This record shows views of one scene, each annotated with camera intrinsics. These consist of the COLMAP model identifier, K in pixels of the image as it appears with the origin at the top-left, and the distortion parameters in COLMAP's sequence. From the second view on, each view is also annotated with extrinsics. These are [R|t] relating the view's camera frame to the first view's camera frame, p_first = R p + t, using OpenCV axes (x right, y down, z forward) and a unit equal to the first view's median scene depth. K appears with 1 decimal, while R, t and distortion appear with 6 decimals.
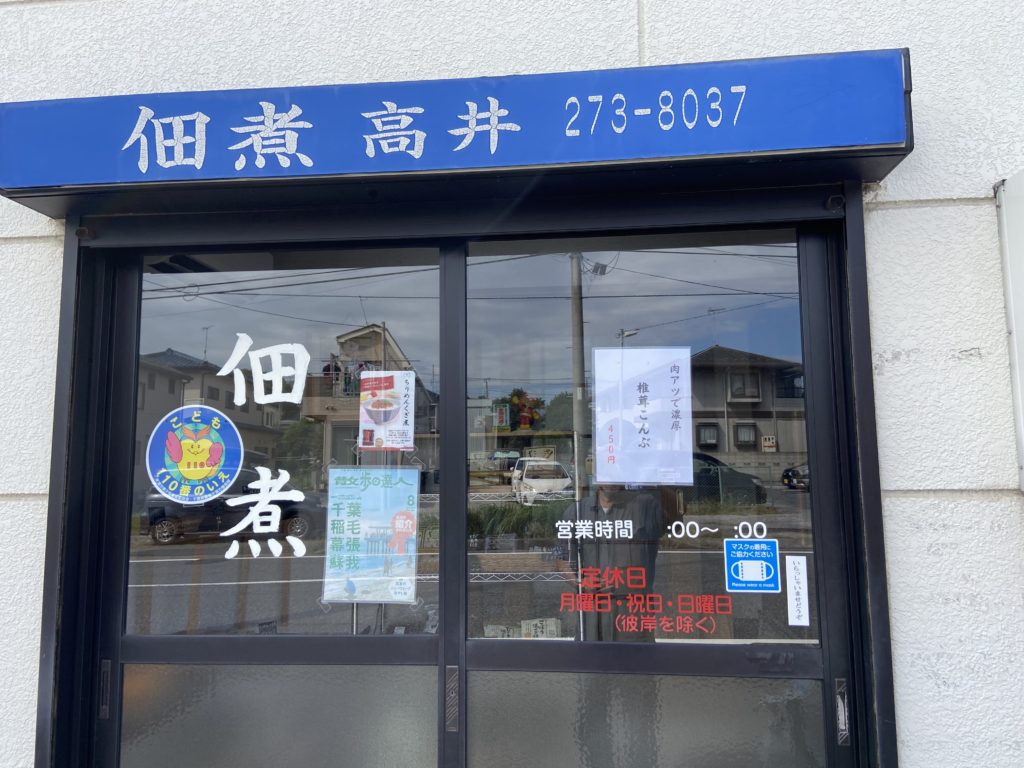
lens RADIAL K [[764.1, 0, 510.9], [0, 764.1, 389.1], [0, 0, 1]] dist [0.108101, -0.138515]
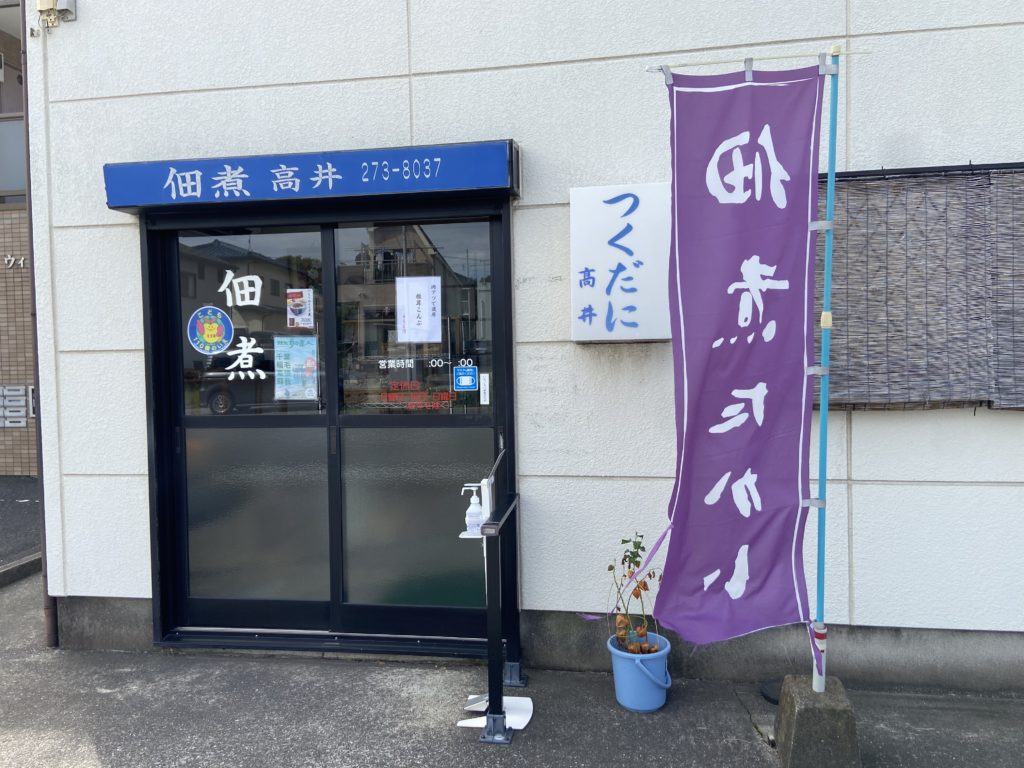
lens RADIAL K [[764.1, 0, 510.9], [0, 764.1, 389.1], [0, 0, 1]] dist [0.108101, -0.138515]
pose [[0.998116, -0.009107, -0.060675, 0.545662], [0.018084, 0.988657, 0.149099, -0.058314], [0.058629, -0.149915, 0.986959, -1.072220]]
